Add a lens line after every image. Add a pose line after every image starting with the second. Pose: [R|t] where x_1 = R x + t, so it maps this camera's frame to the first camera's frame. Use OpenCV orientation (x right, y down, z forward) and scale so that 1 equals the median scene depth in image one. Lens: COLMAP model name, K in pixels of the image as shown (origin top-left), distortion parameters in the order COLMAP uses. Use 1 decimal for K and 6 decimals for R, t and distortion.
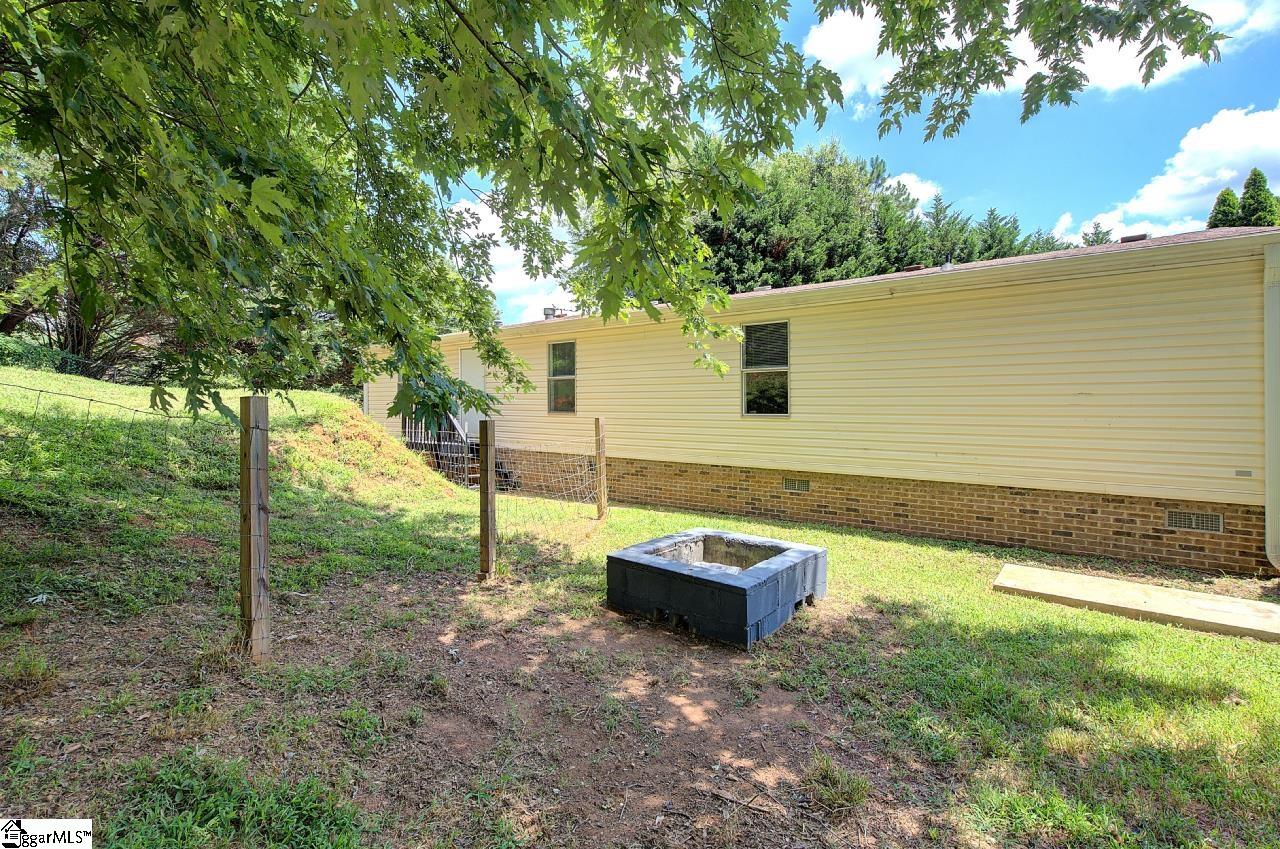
lens RADIAL K [[577.1, 0, 642.0], [0, 577.1, 400.6], [0, 0, 1]] dist [-0.005514, -0.000615]
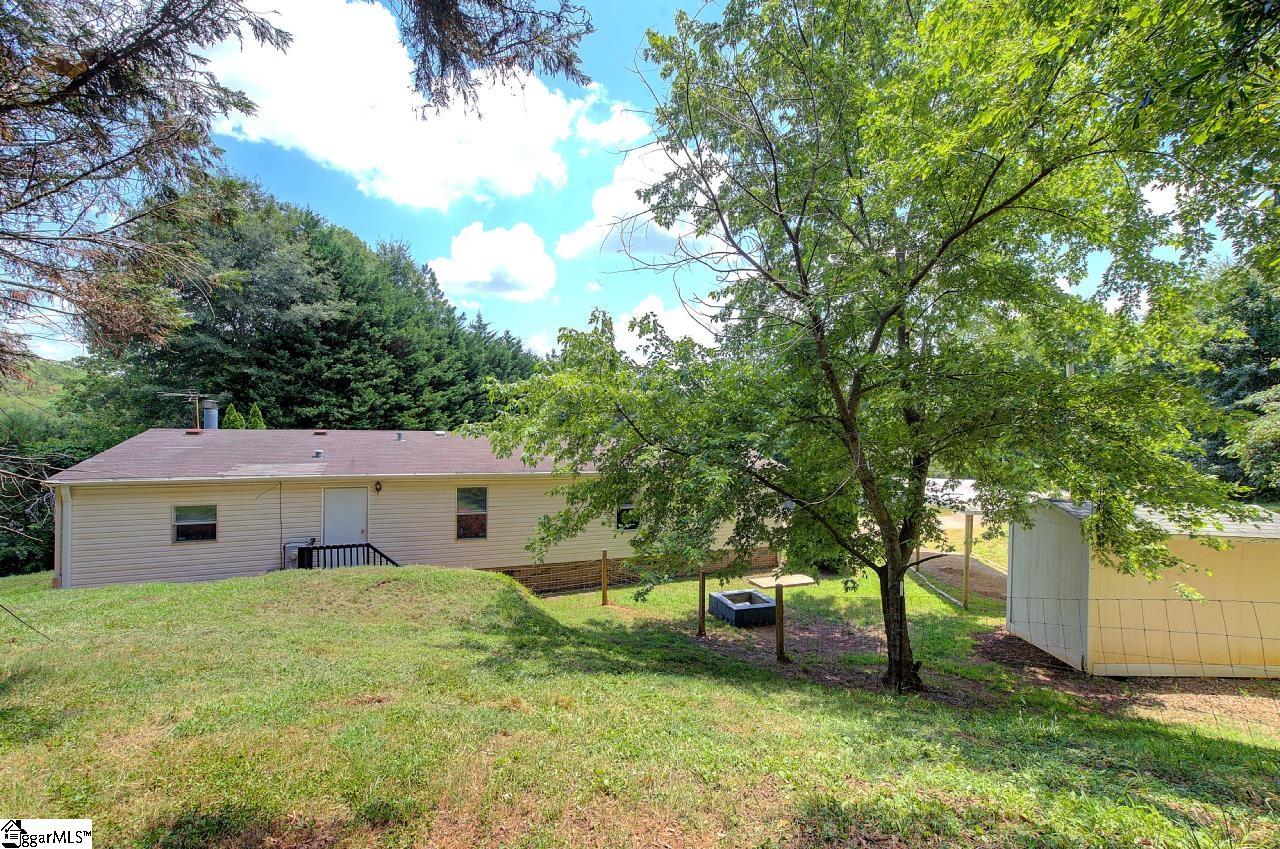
lens RADIAL K [[555.8, 0, 644.9], [0, 555.8, 437.7], [0, 0, 1]] dist [0.000043, 0.000144]
pose [[0.480760, -0.012443, 0.876764, -2.522313], [-0.022635, 0.999390, 0.026595, -0.606730], [-0.876560, -0.032632, 0.480185, 0.106316]]
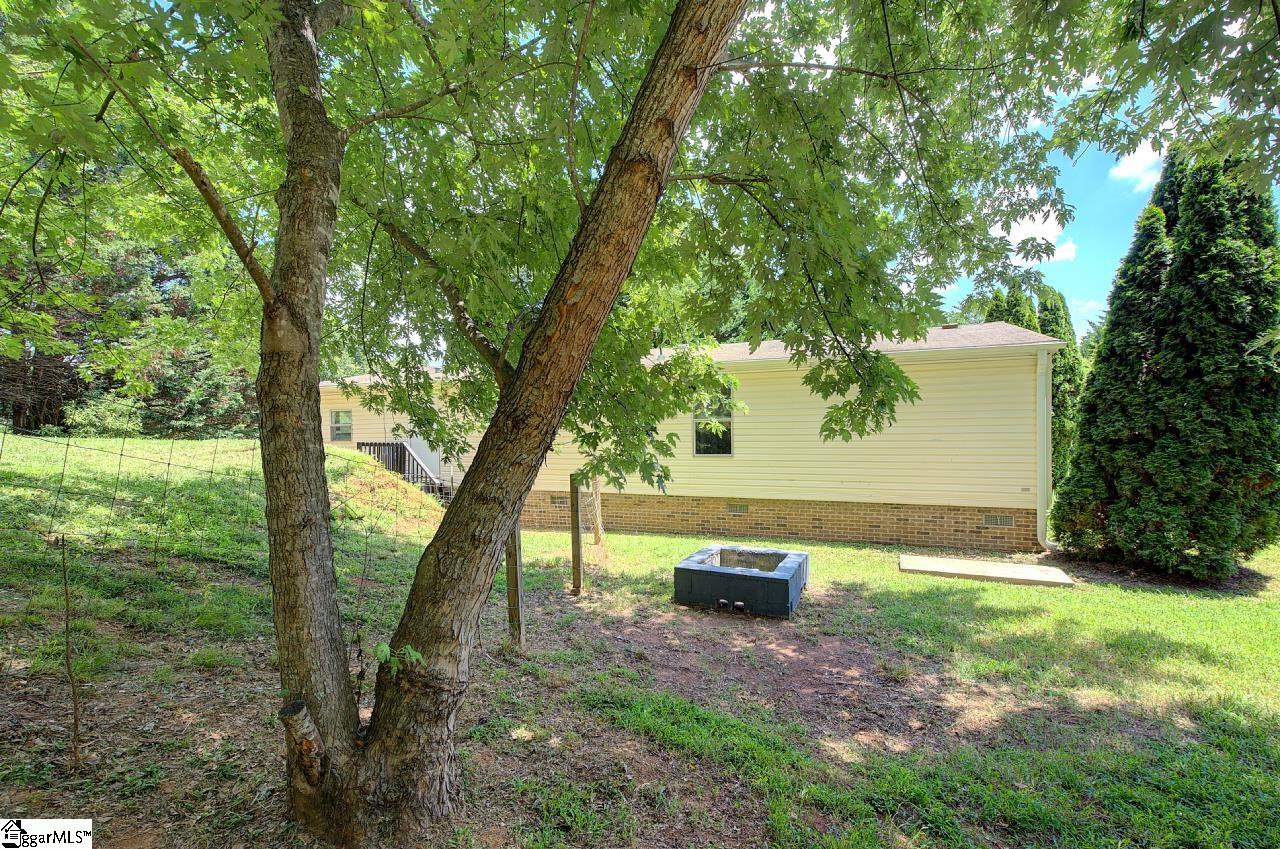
lens RADIAL K [[555.8, 0, 644.9], [0, 555.8, 437.7], [0, 0, 1]] dist [0.000043, 0.000144]
pose [[0.965901, -0.015412, 0.258451, -0.453490], [0.010943, 0.999765, 0.018719, -0.070231], [-0.258679, -0.015252, 0.965843, -0.274288]]
